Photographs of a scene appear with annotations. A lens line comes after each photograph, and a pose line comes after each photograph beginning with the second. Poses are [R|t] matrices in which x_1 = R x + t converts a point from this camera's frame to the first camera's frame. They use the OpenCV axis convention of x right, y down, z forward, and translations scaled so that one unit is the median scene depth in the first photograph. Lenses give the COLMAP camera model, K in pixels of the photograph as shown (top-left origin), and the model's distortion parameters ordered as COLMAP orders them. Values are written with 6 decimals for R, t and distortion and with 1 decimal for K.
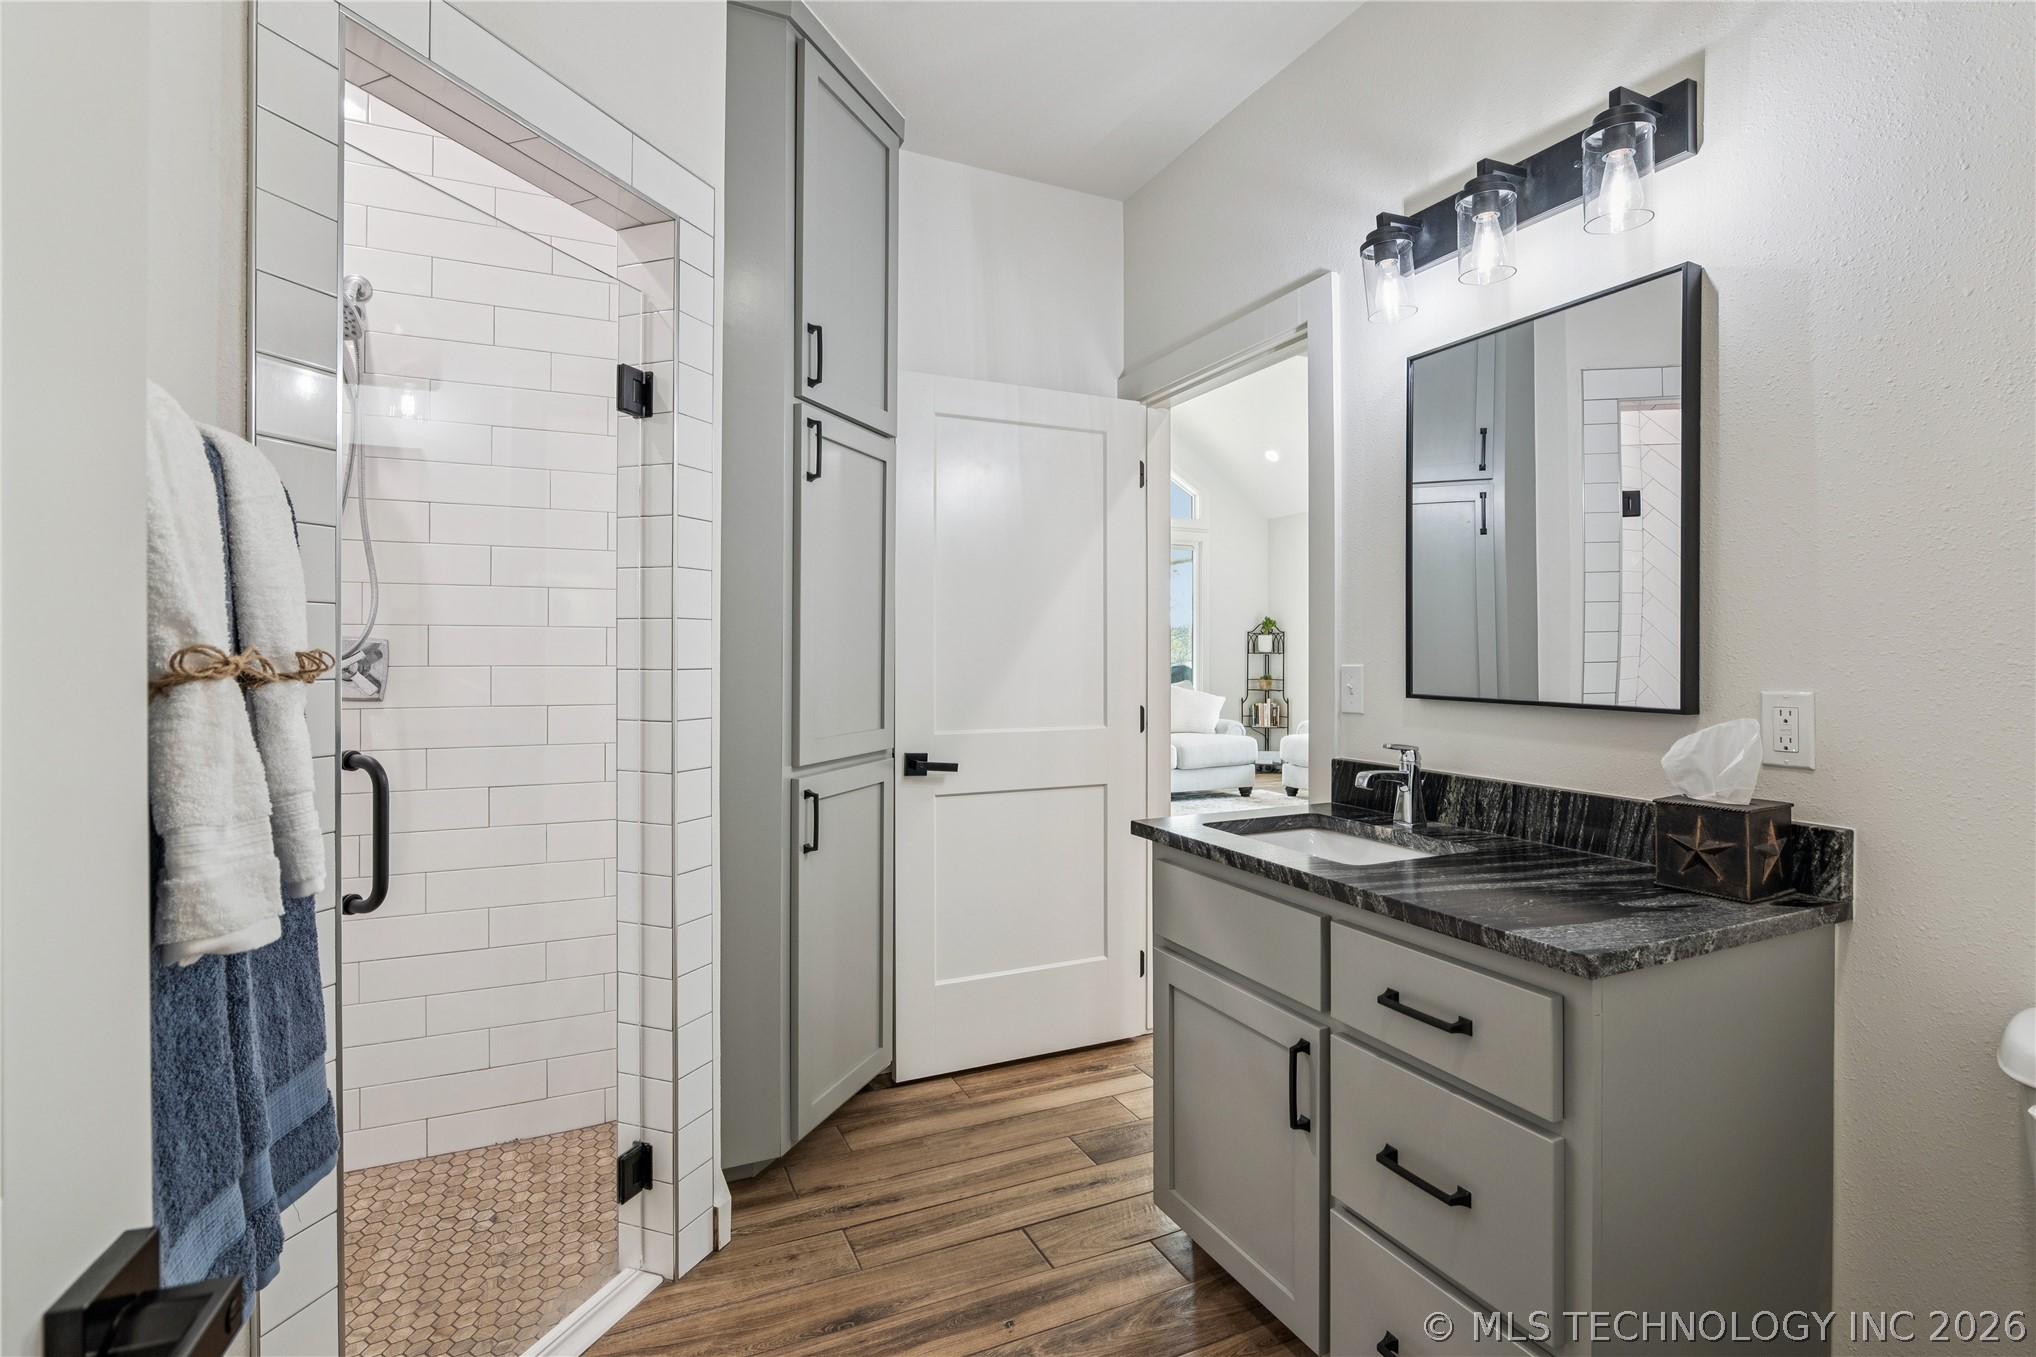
lens RADIAL K [[955.0, 0, 1020.6], [0, 955.0, 658.5], [0, 0, 1]] dist [-0.003001, 0.000074]
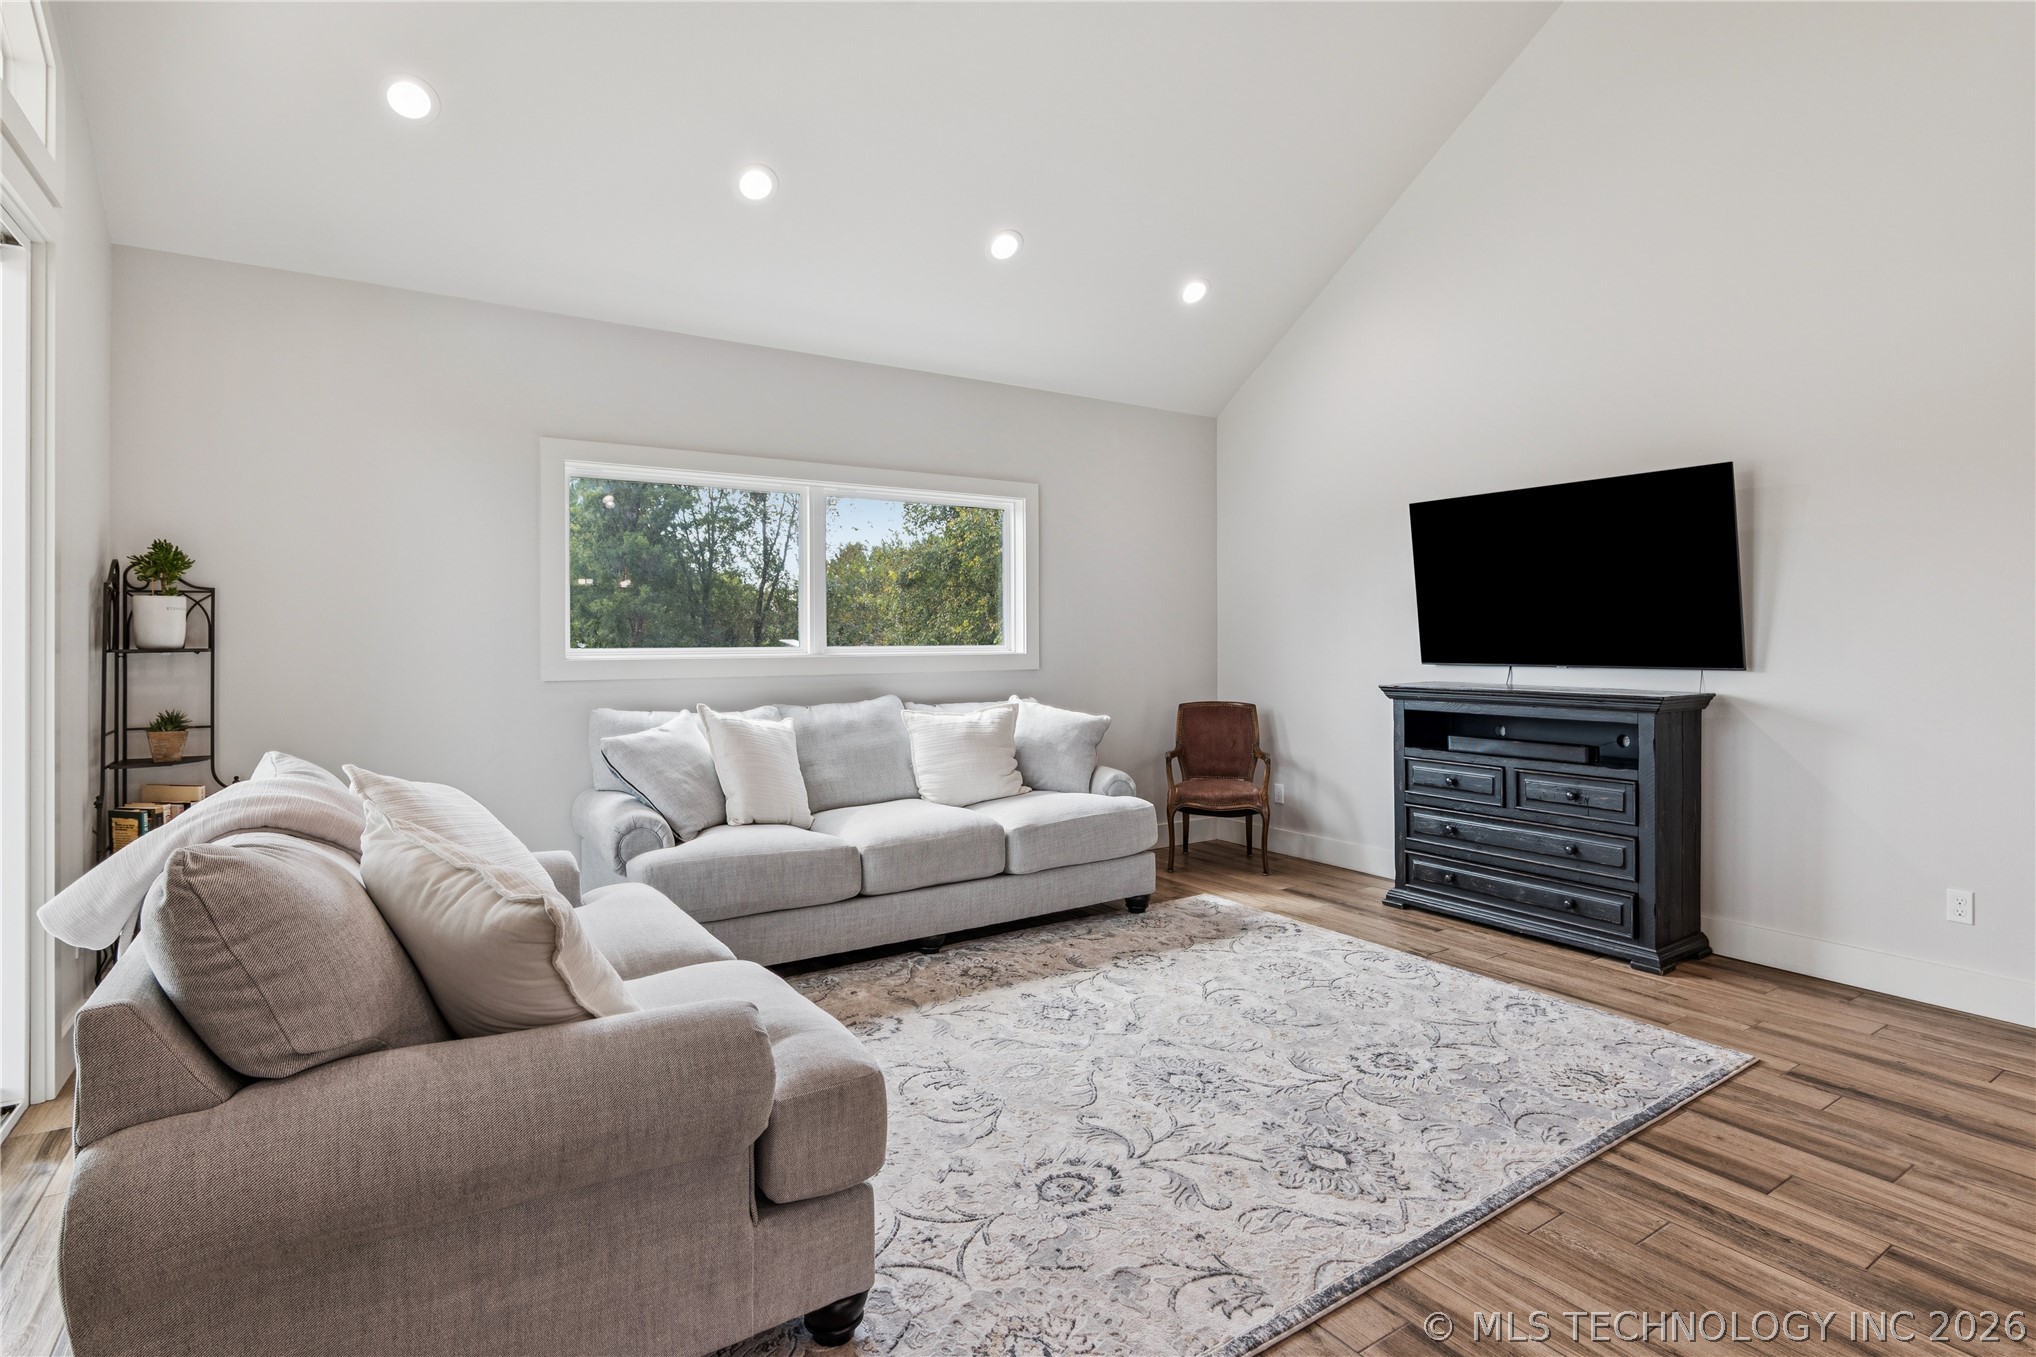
lens RADIAL K [[1009.0, 0, 1021.9], [0, 1009.0, 644.8], [0, 0, 1]] dist [-0.003180, -0.000501]
pose [[-0.143366, -0.001708, 0.989668, -0.126463], [0.008276, 0.999961, 0.002925, -0.006100], [-0.989635, 0.008610, -0.143346, 0.758115]]
